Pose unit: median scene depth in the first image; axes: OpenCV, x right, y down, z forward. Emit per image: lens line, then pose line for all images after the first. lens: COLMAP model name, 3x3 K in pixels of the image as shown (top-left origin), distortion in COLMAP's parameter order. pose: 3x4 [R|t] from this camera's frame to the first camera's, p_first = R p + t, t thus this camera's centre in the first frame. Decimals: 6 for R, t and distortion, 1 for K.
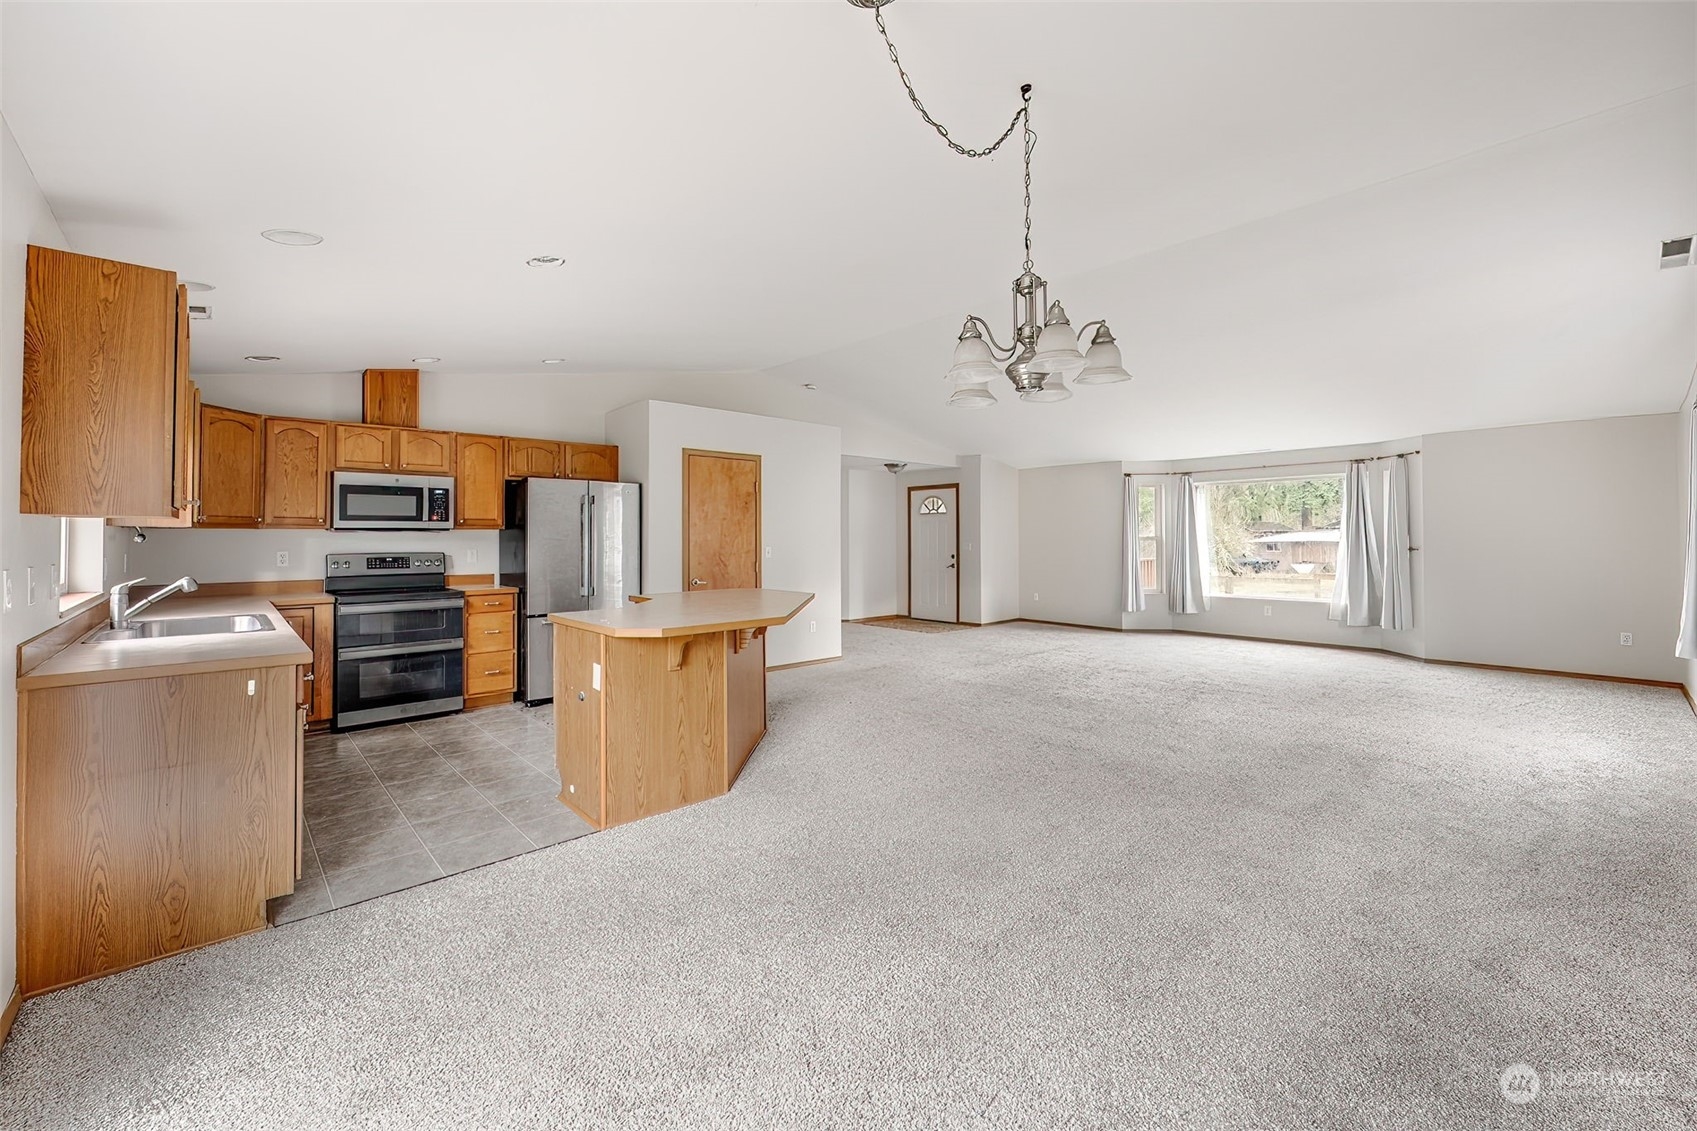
lens RADIAL K [[687.6, 0, 846.1], [0, 687.6, 526.2], [0, 0, 1]] dist [-0.000037, 0.000519]
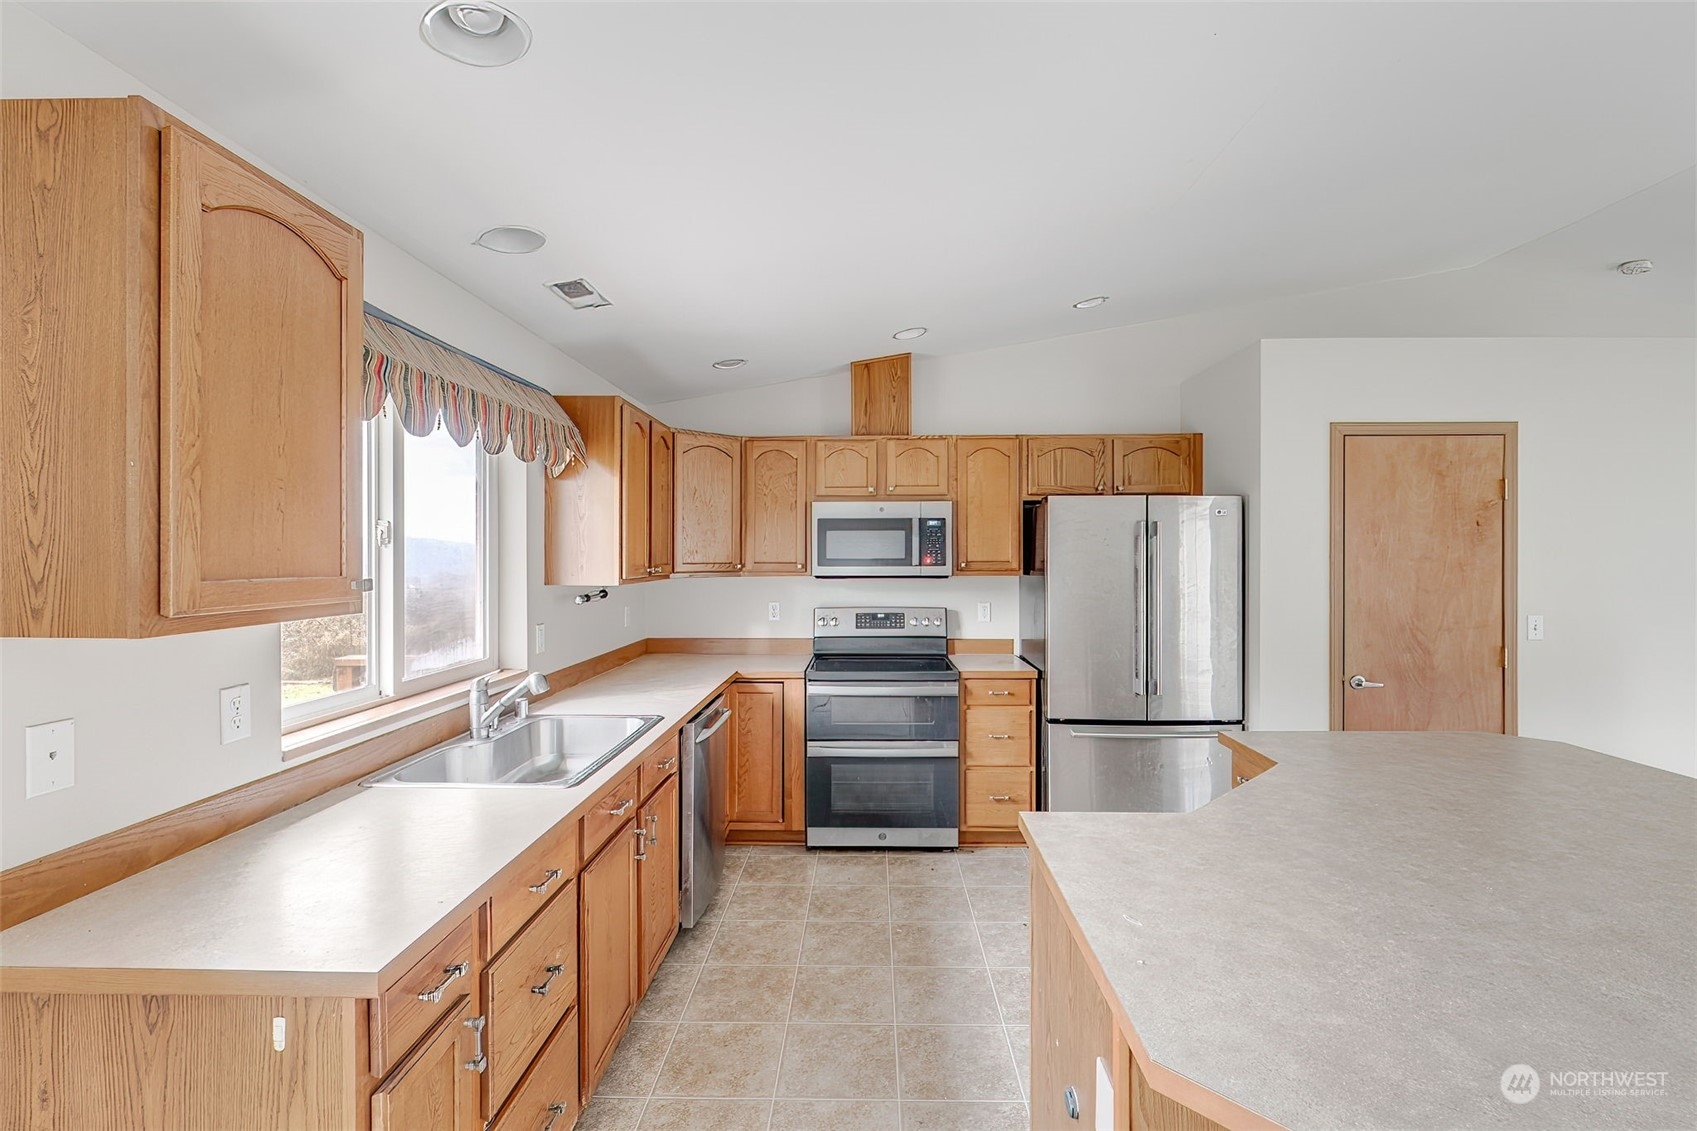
lens RADIAL K [[754.0, 0, 860.1], [0, 754.0, 559.8], [0, 0, 1]] dist [-0.001618, -0.000391]
pose [[0.726010, 0.007308, -0.687645, -0.121082], [0.009464, 0.999743, 0.020618, -0.029795], [0.687619, -0.021477, 0.725754, 0.397406]]
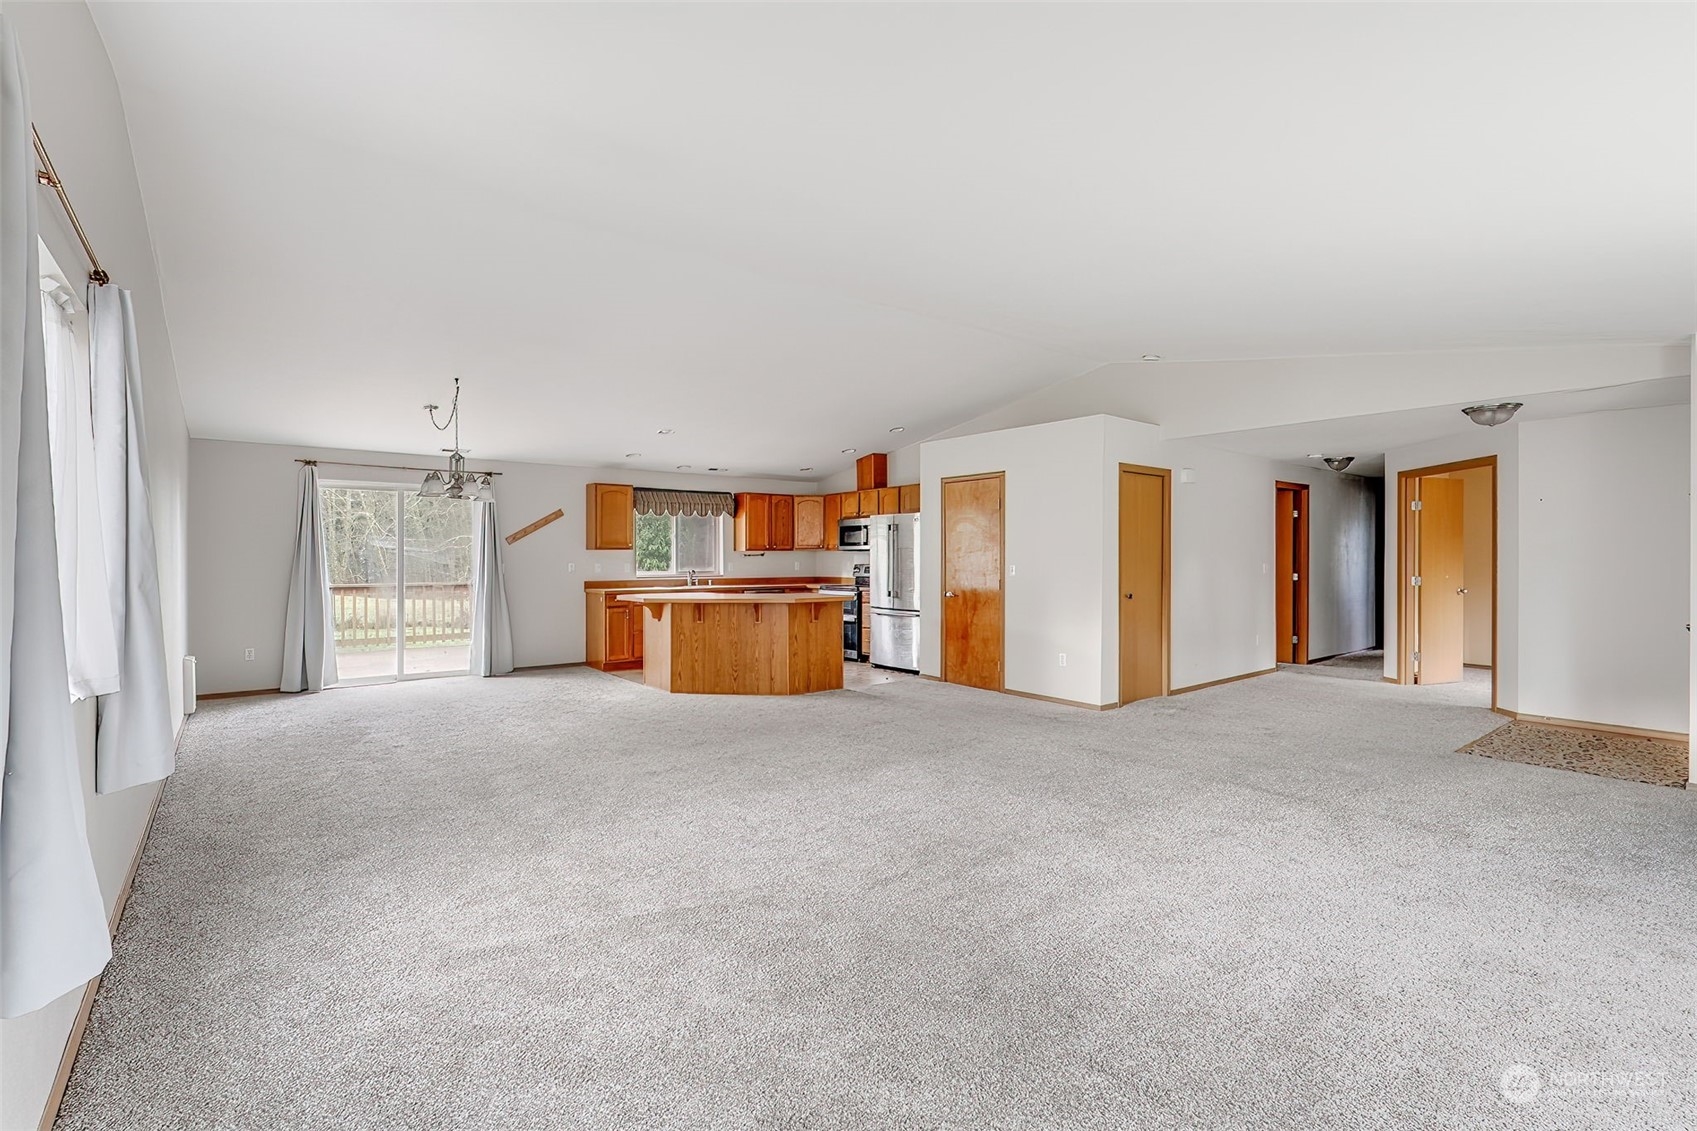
lens RADIAL K [[754.0, 0, 846.8], [0, 754.0, 555.6], [0, 0, 1]] dist [-0.001618, -0.000391]
pose [[-0.071453, 0.002364, -0.997441, 1.210355], [0.017351, 0.999849, 0.001127, 0.015385], [0.997293, -0.017226, -0.071483, 1.082053]]
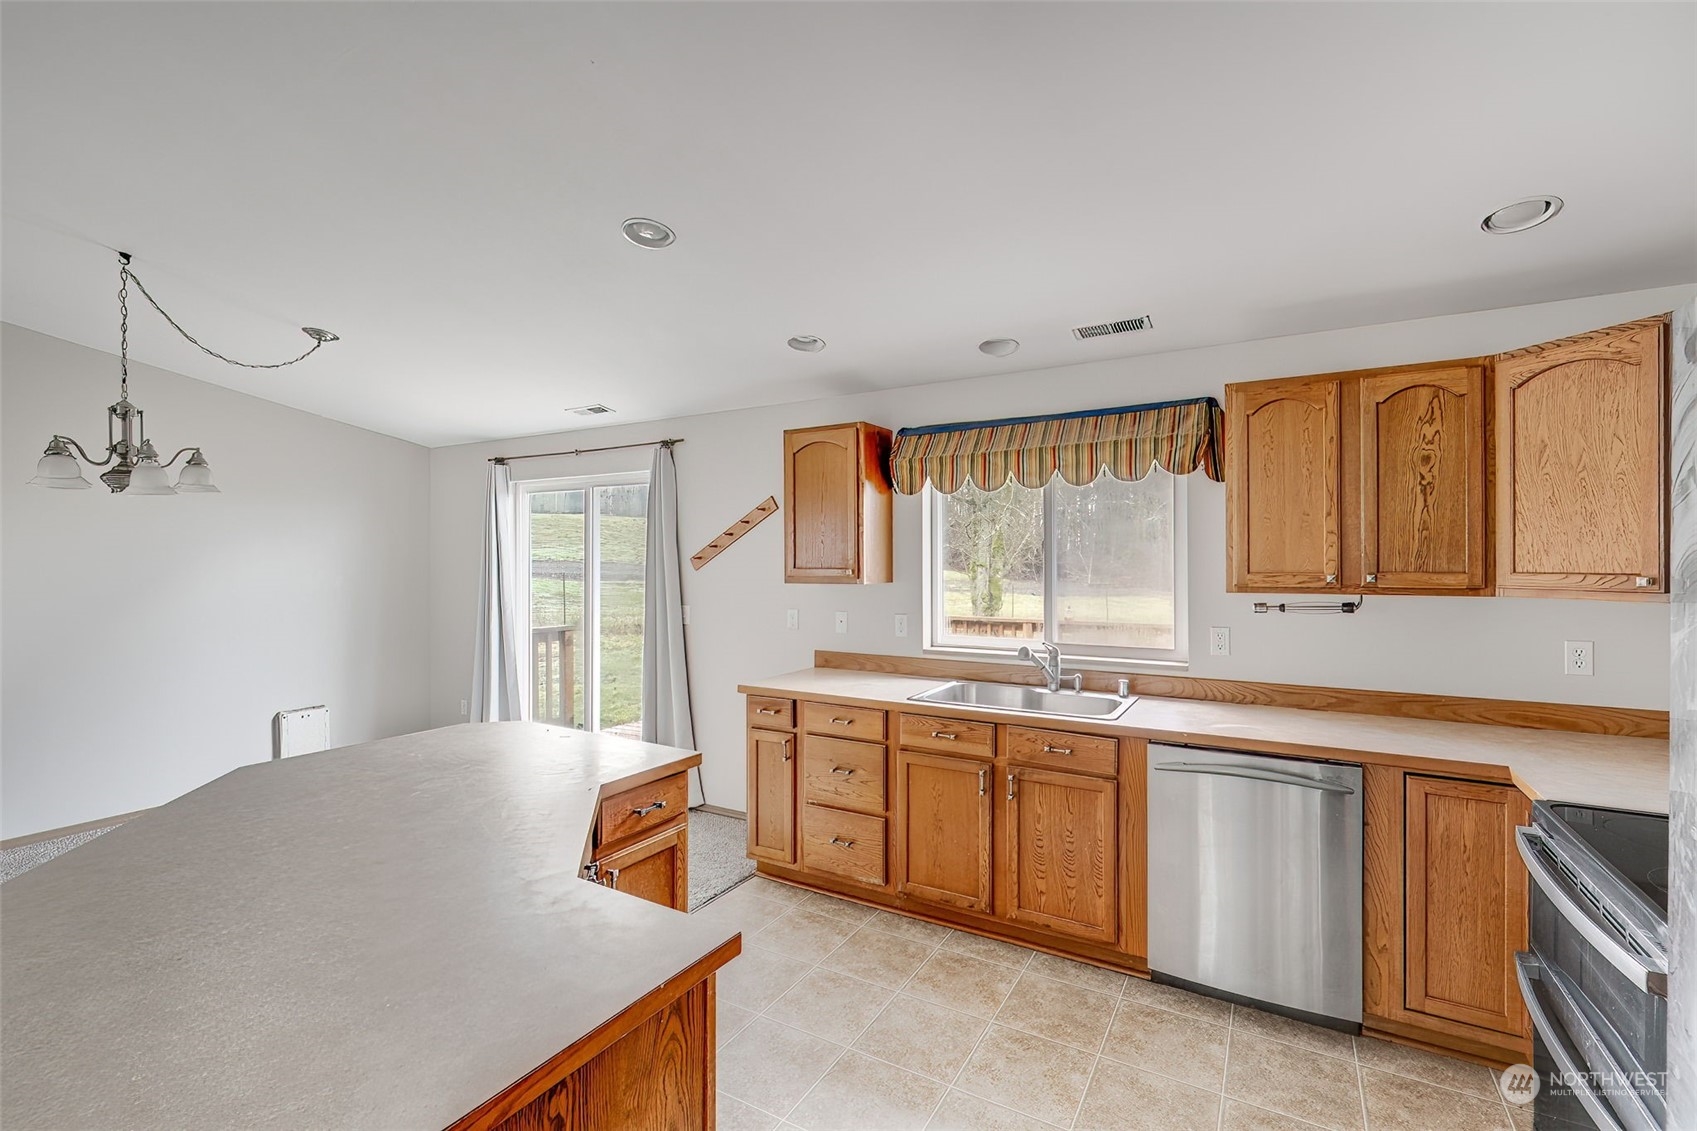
lens RADIAL K [[754.0, 0, 848.1], [0, 754.0, 559.3], [0, 0, 1]] dist [-0.001618, -0.000391]
pose [[-0.954227, 0.003202, -0.299065, -0.245447], [0.008513, 0.999828, -0.016455, -0.016439], [0.298961, -0.018248, -0.954091, 1.121025]]
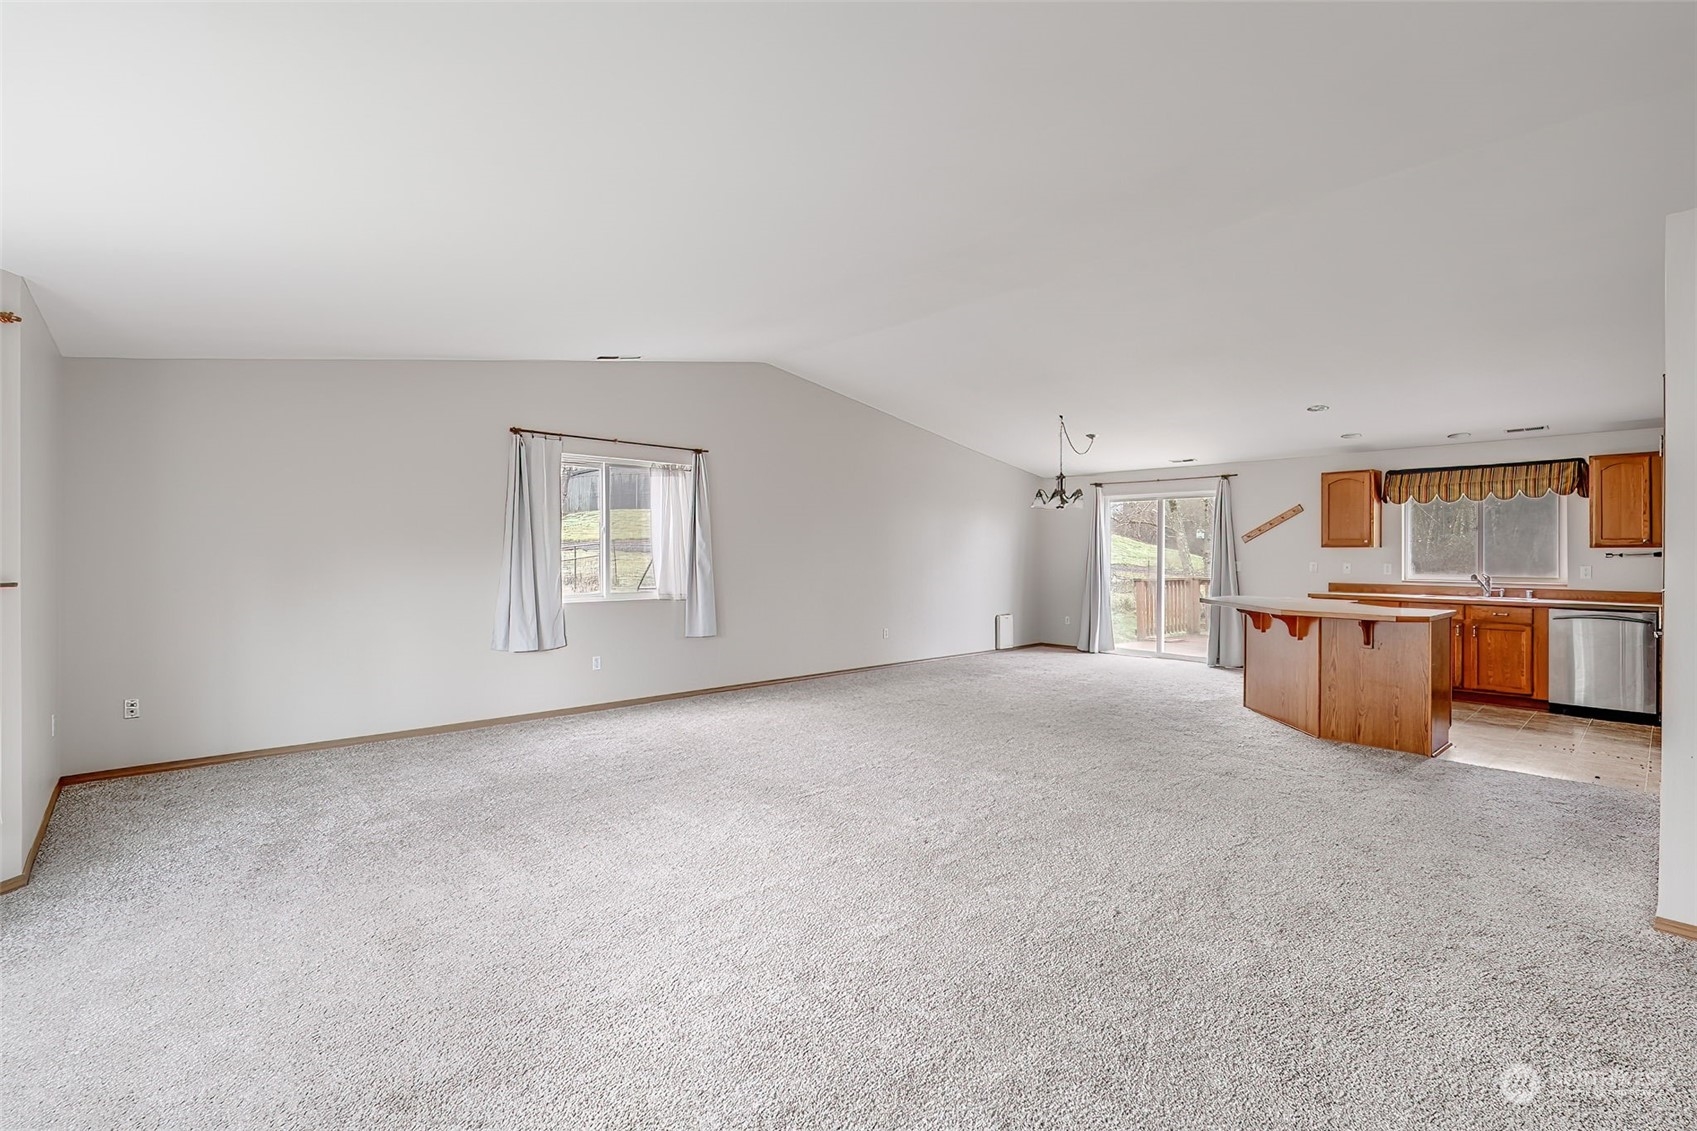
lens RADIAL K [[754.0, 0, 858.8], [0, 754.0, 551.4], [0, 0, 1]] dist [-0.001618, -0.000391]
pose [[-0.999987, -0.002105, -0.004560, 0.512262], [-0.002019, 0.999820, -0.018878, 0.031782], [0.004599, -0.018868, -0.999811, 1.887847]]
